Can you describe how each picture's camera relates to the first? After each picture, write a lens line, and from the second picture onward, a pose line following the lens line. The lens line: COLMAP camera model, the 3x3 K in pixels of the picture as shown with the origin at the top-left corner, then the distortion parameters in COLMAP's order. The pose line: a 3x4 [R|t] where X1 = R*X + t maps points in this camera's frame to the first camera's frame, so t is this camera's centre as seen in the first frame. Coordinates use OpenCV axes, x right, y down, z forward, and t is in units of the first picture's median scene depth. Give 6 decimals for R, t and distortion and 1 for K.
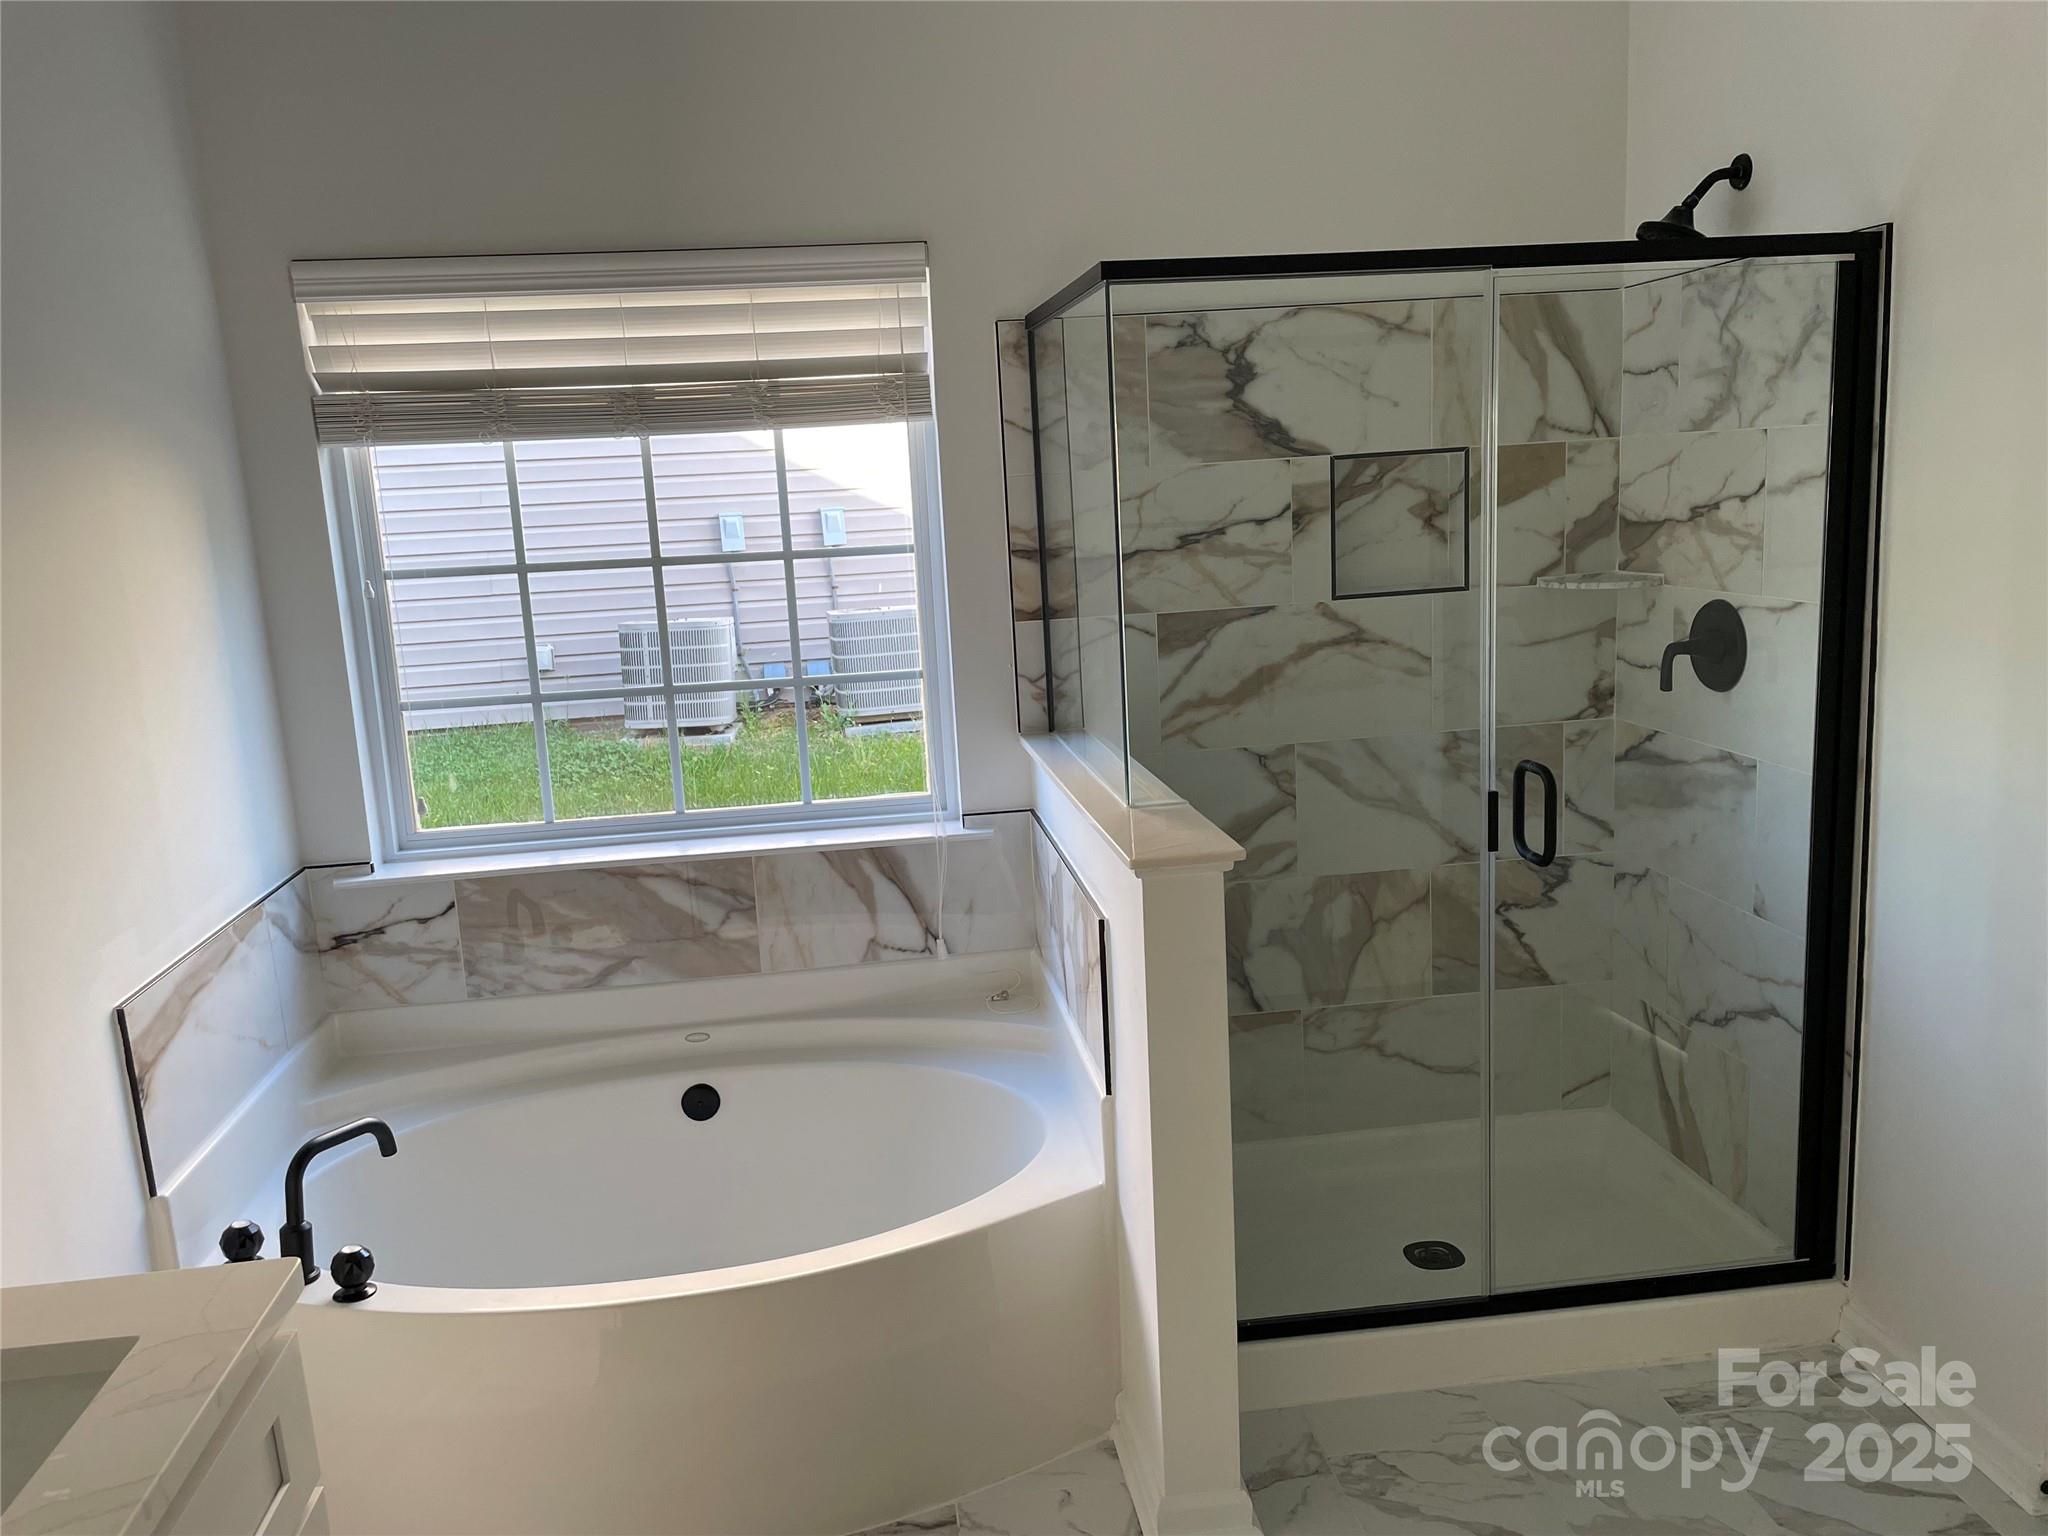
lens RADIAL K [[1539.3, 0, 1026.0], [0, 1539.3, 751.1], [0, 0, 1]] dist [0.090552, -0.128917]
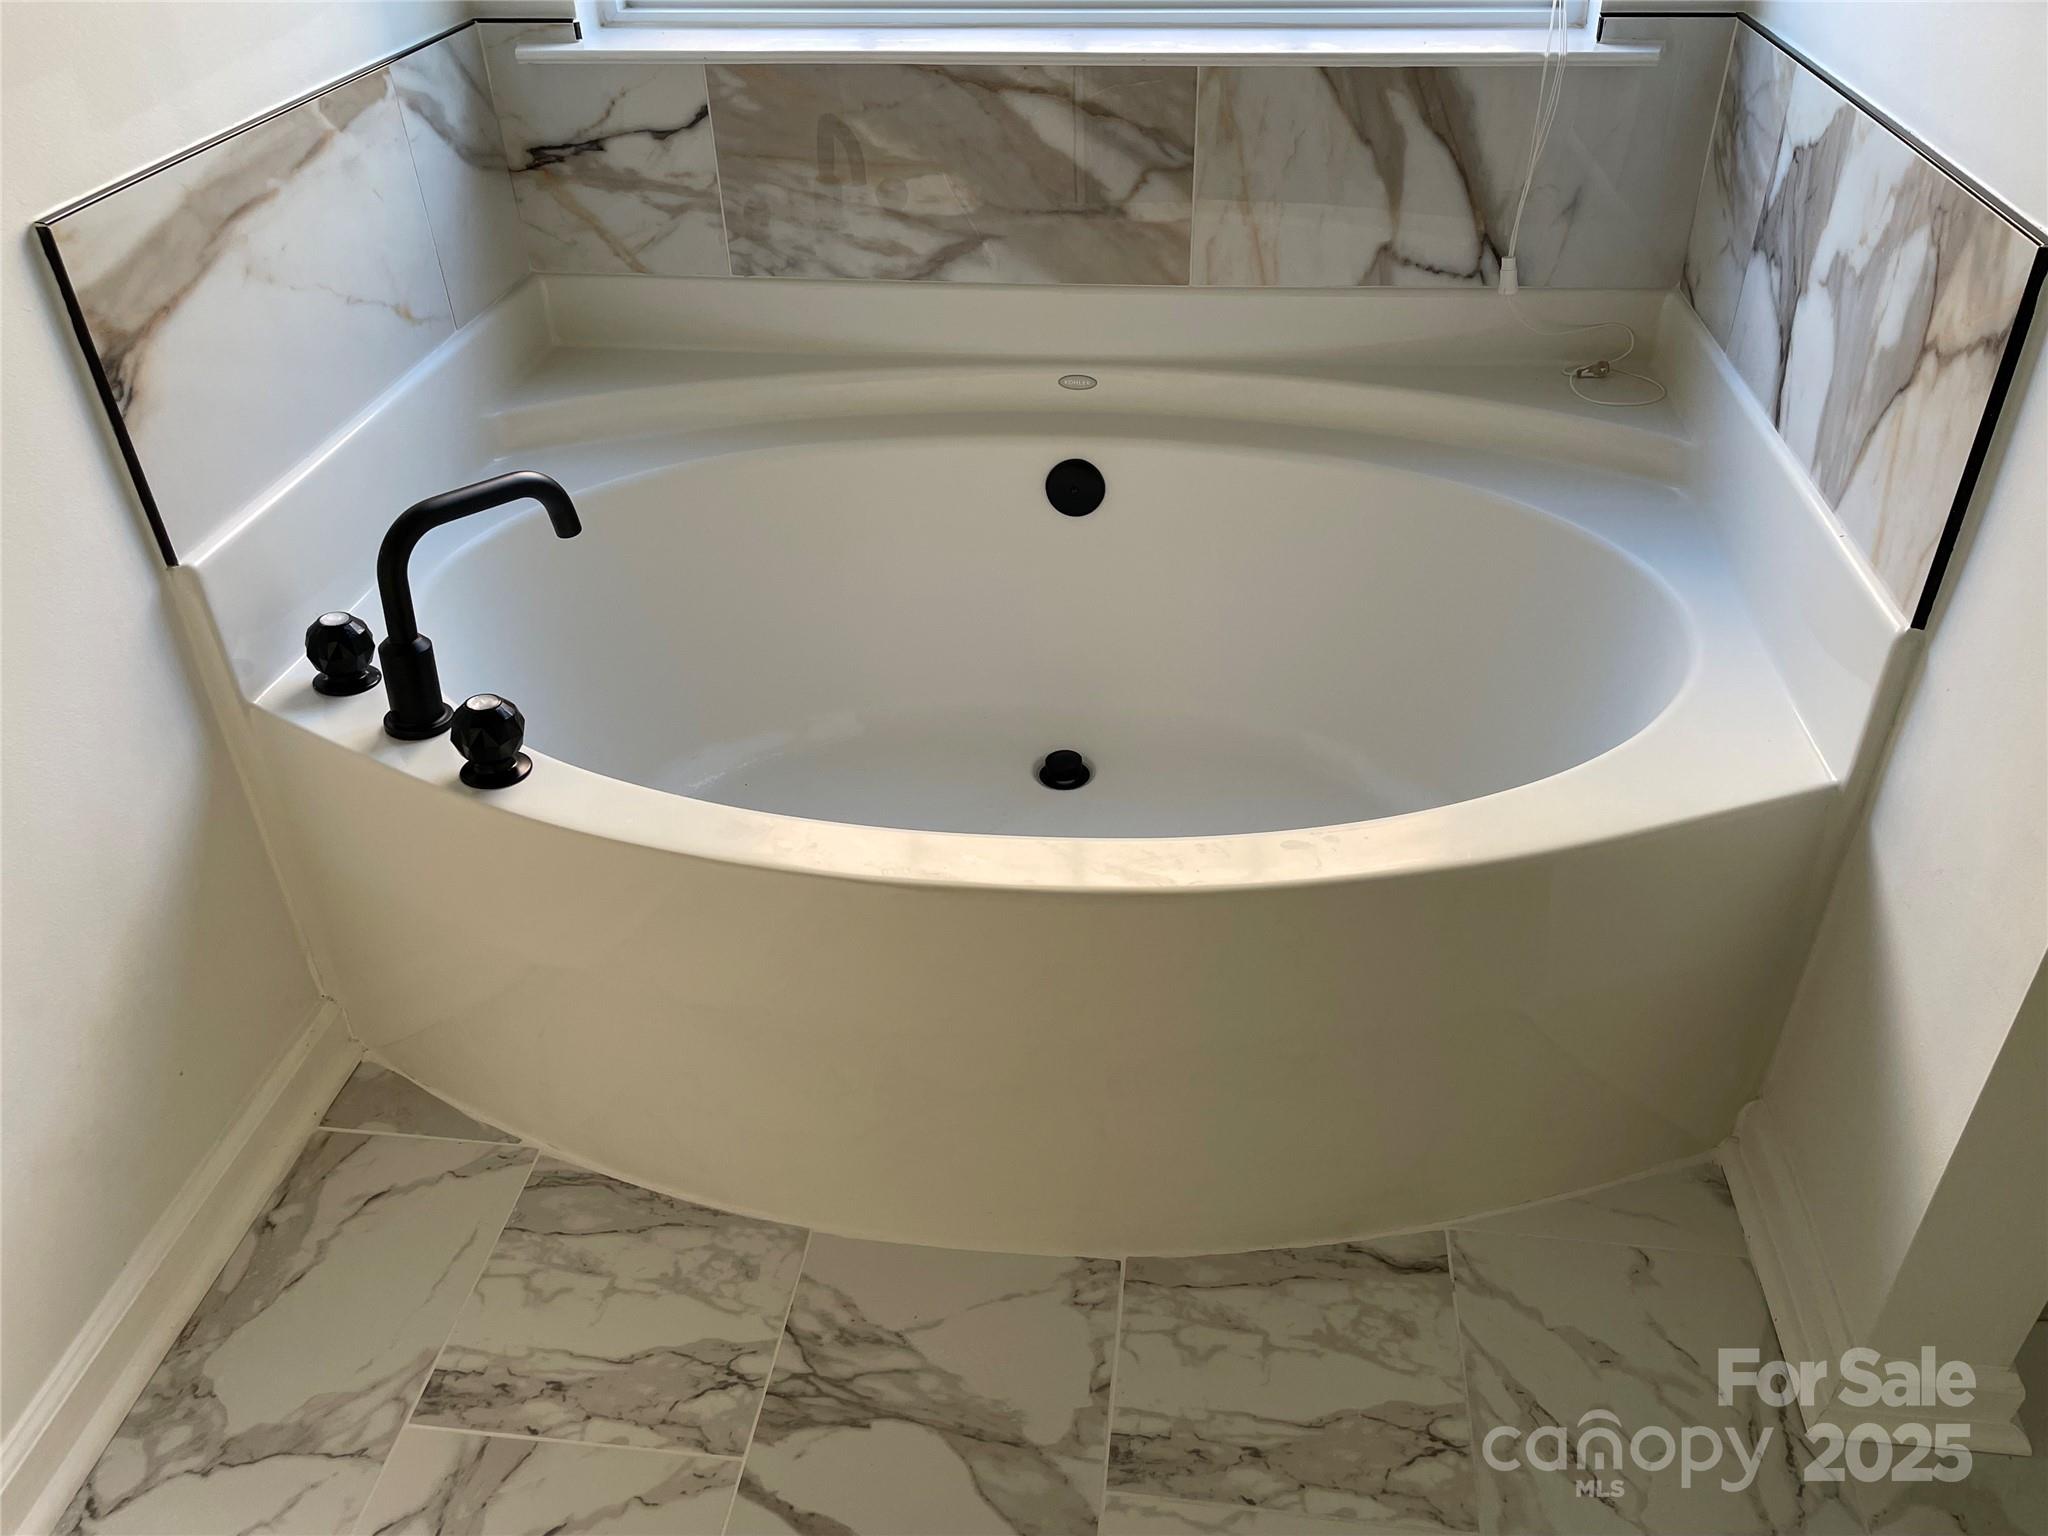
lens RADIAL K [[1539.3, 0, 1026.0], [0, 1539.3, 751.1], [0, 0, 1]] dist [0.090552, -0.128917]
pose [[0.968549, 0.163760, -0.187340, -0.092900], [-0.069694, 0.901305, 0.427541, 0.054916], [0.238864, -0.401038, 0.884371, 0.392177]]
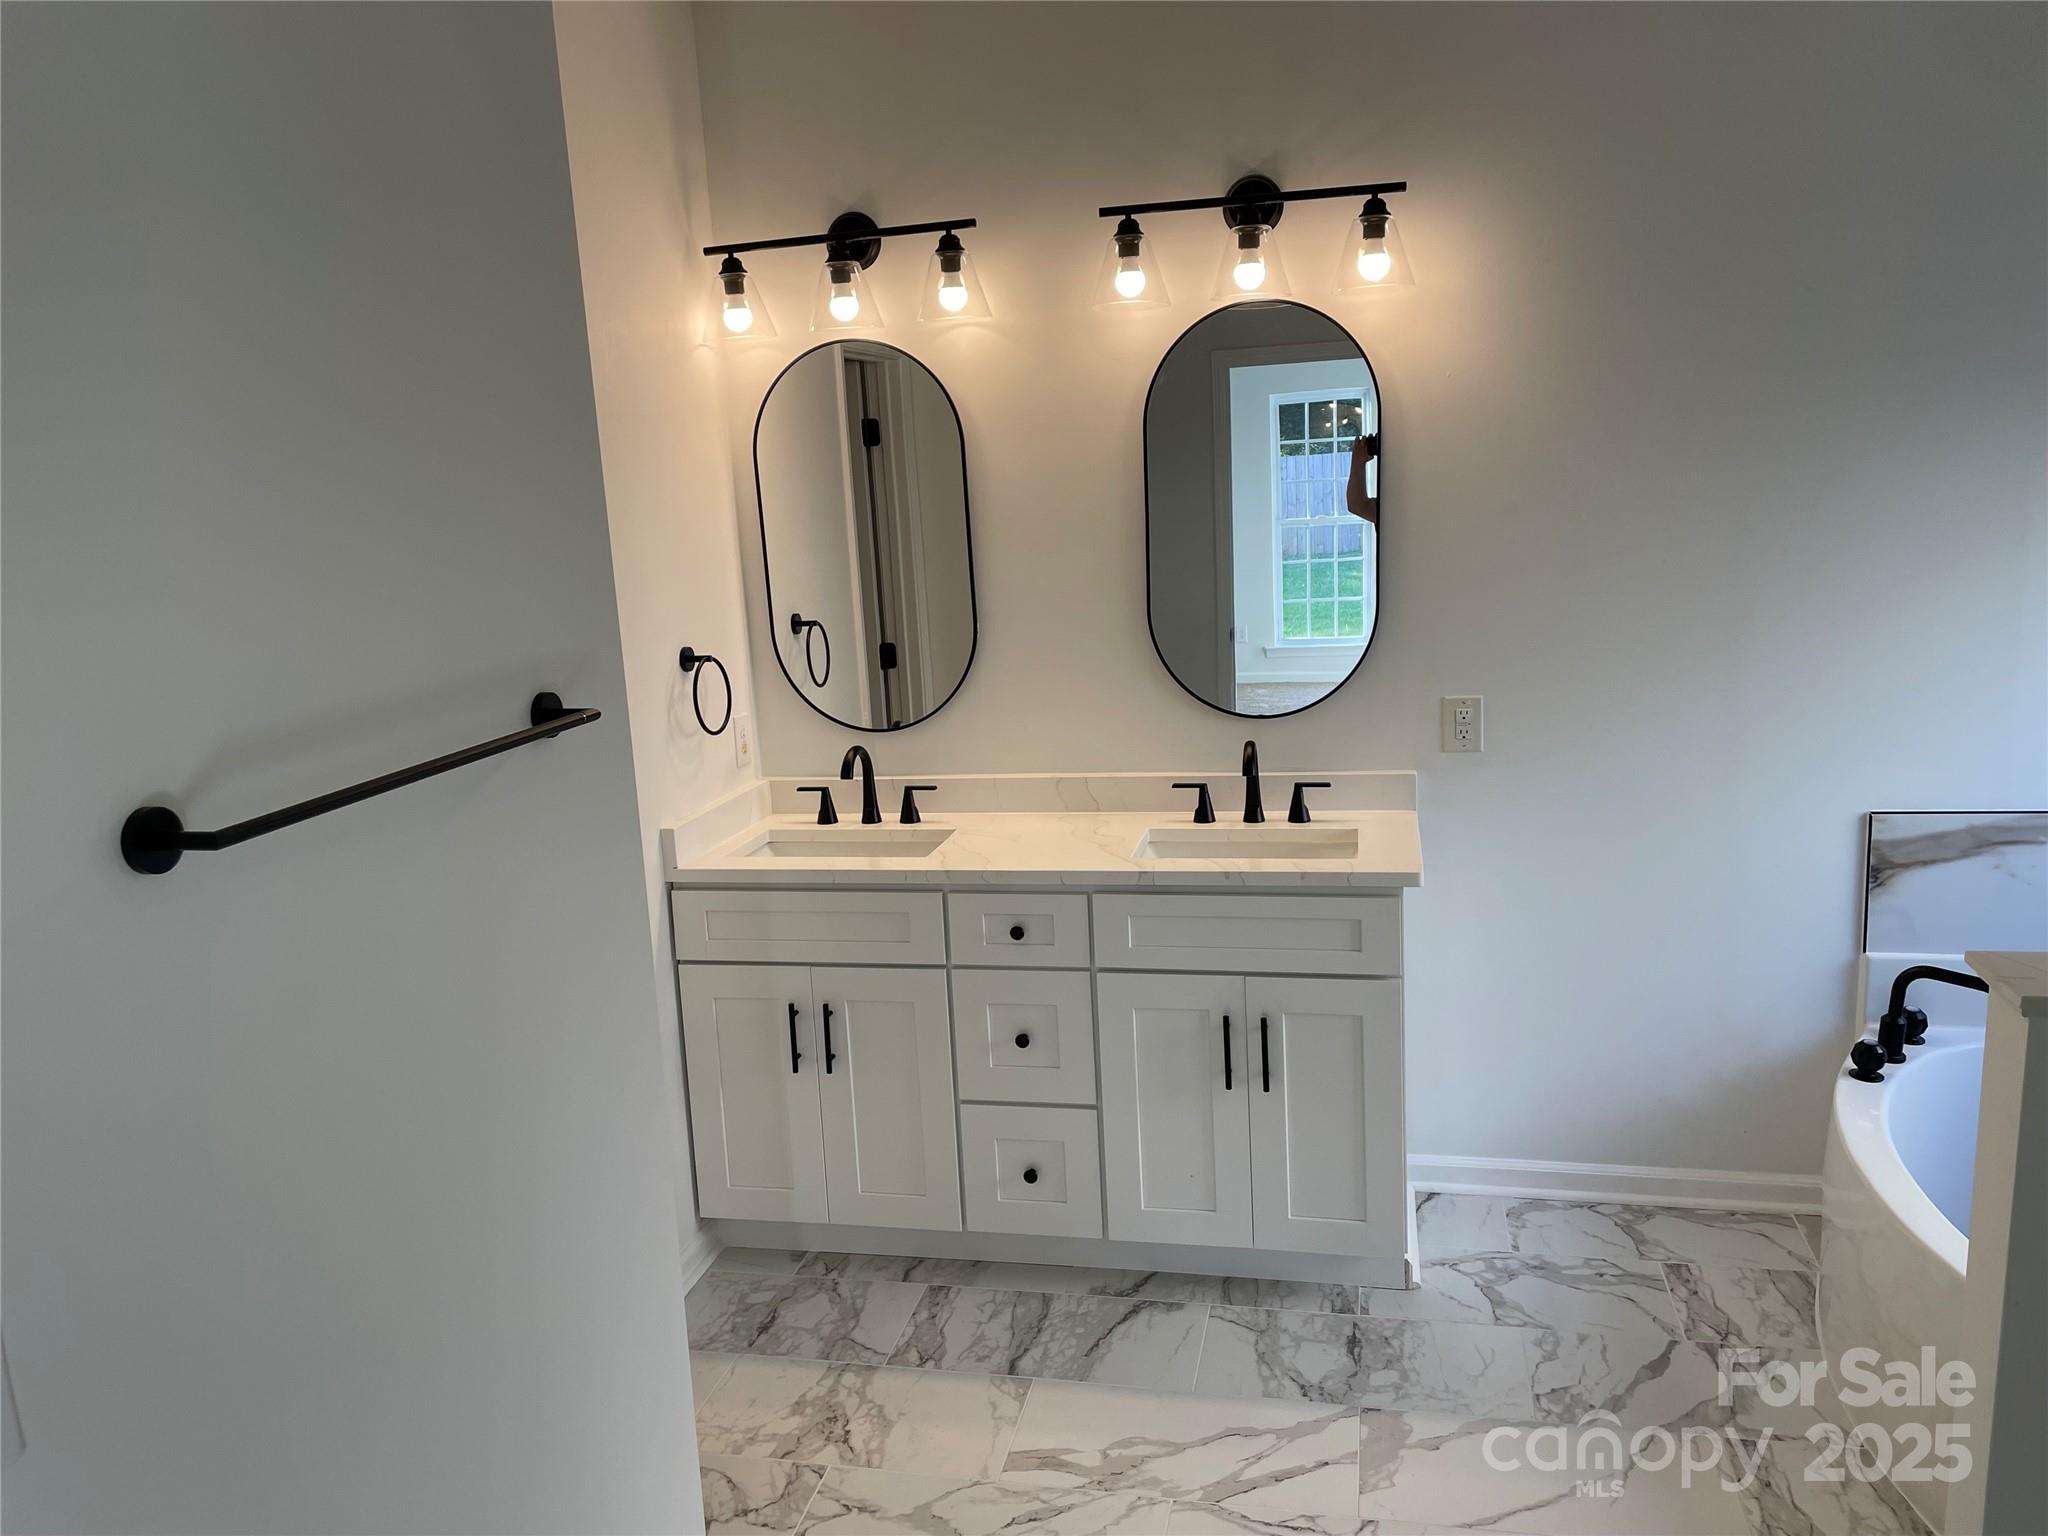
lens RADIAL K [[1539.3, 0, 1026.0], [0, 1539.3, 751.1], [0, 0, 1]] dist [0.090552, -0.128917]
pose [[-0.318471, 0.261640, -0.911110, 0.663893], [-0.098412, 0.946835, 0.306298, -0.174642], [0.942810, 0.187212, -0.275791, 0.480916]]
